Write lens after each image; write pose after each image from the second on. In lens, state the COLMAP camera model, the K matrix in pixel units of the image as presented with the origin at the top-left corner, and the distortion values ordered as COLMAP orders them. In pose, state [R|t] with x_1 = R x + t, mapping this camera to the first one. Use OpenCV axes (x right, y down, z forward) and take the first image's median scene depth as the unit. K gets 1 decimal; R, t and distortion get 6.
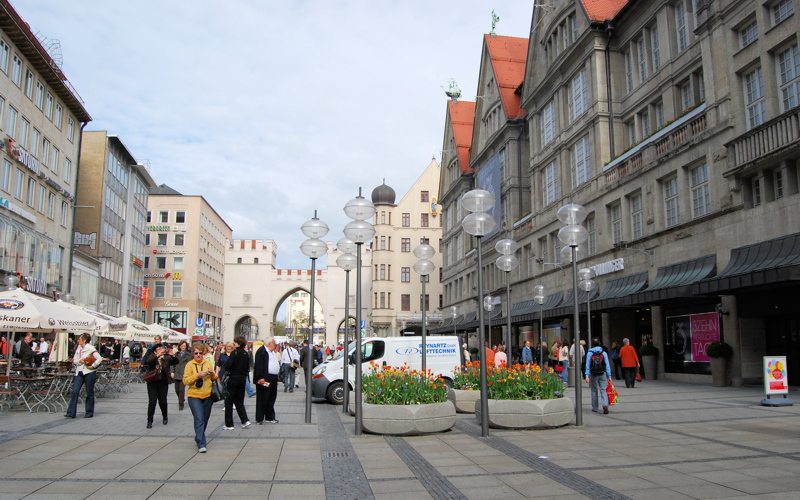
lens RADIAL K [[635.1, 0, 401.7], [0, 635.1, 277.5], [0, 0, 1]] dist [-0.087967, 0.039271]
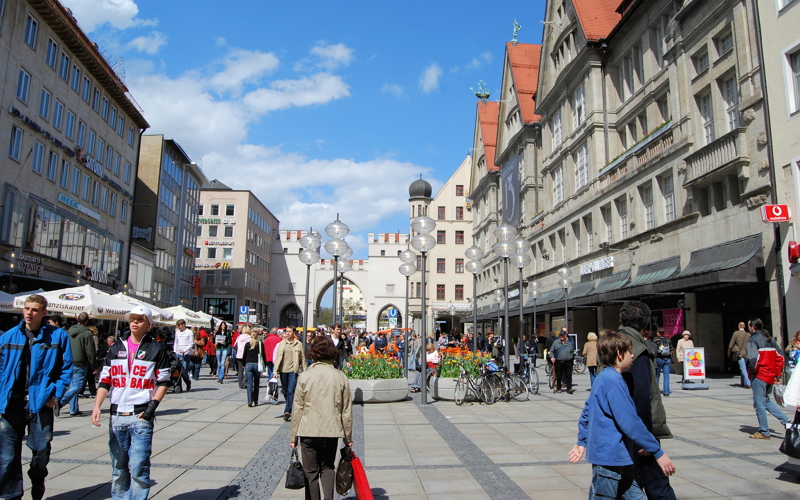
lens RADIAL K [[635.9, 0, 400.0], [0, 635.9, 235.5], [0, 0, 1]] dist [-0.088521, 0.040019]
pose [[0.996516, 0.001334, -0.083389, 0.064782], [-0.005170, 0.998937, -0.045800, -0.013469], [0.083239, 0.046071, 0.995464, -0.113311]]
